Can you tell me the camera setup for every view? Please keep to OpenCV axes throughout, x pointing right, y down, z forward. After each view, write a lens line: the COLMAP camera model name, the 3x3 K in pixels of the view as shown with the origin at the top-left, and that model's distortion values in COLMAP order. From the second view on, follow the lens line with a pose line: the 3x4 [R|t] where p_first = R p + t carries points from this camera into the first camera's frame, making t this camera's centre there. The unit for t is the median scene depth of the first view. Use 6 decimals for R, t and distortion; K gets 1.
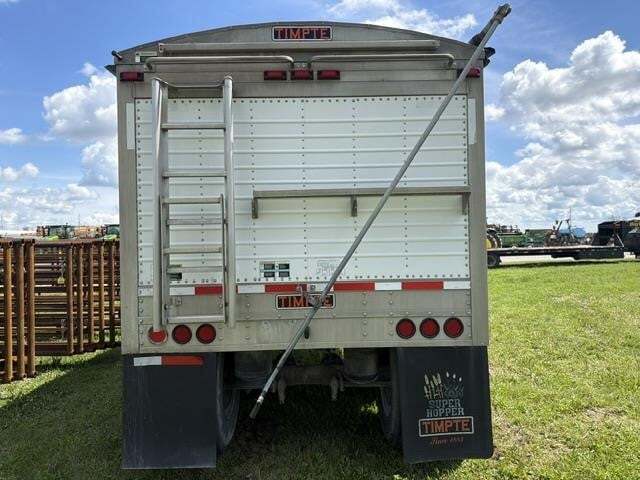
lens RADIAL K [[450.3, 0, 325.1], [0, 450.3, 240.9], [0, 0, 1]] dist [0.032016, -0.024757]
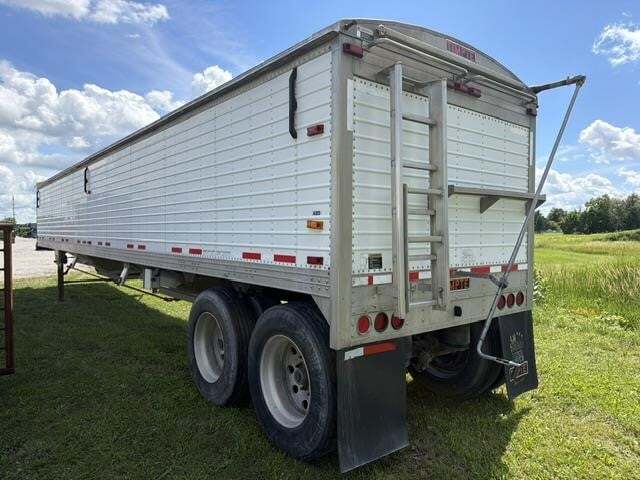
lens RADIAL K [[450.3, 0, 307.5], [0, 450.3, 241.9], [0, 0, 1]] dist [0.032016, -0.024757]
pose [[0.798219, 0.011163, 0.602264, -1.050490], [-0.021943, 0.999704, 0.010552, 0.021858], [-0.601968, -0.021638, 0.798227, 0.305347]]
